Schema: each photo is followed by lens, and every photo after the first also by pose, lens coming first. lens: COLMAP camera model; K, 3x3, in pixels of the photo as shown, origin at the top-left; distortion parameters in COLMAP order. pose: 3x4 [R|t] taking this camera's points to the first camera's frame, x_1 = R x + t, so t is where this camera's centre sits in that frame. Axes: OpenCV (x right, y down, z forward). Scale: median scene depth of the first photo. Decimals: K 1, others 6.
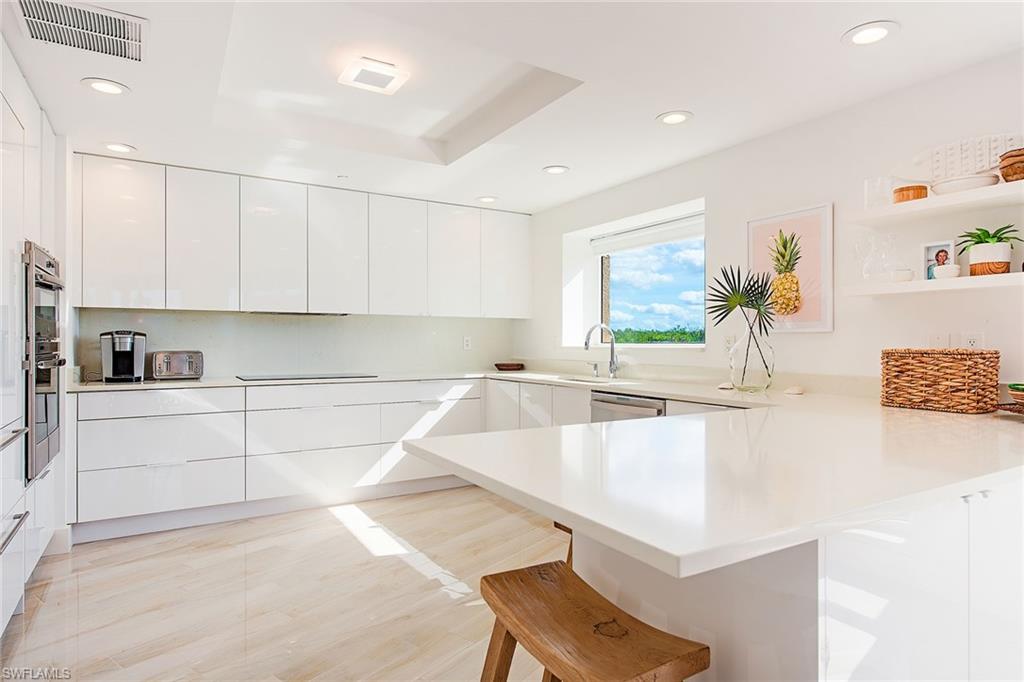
lens RADIAL K [[598.9, 0, 512.0], [0, 598.9, 341.0], [0, 0, 1]] dist [0.048188, 0.000135]
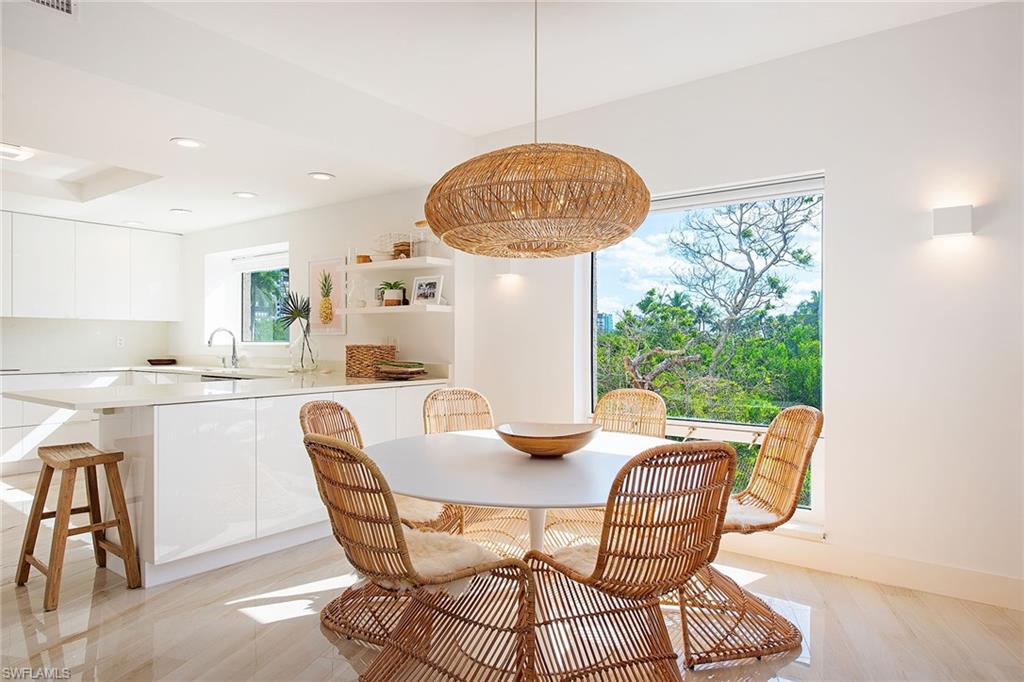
lens RADIAL K [[643.1, 0, 512.0], [0, 643.1, 341.0], [0, 0, 1]] dist [0.002610, 0.001455]
pose [[0.928545, 0.001811, 0.371216, 0.216055], [-0.002086, 0.999998, 0.000338, -0.000155], [-0.371215, -0.001089, 0.928546, -0.568294]]
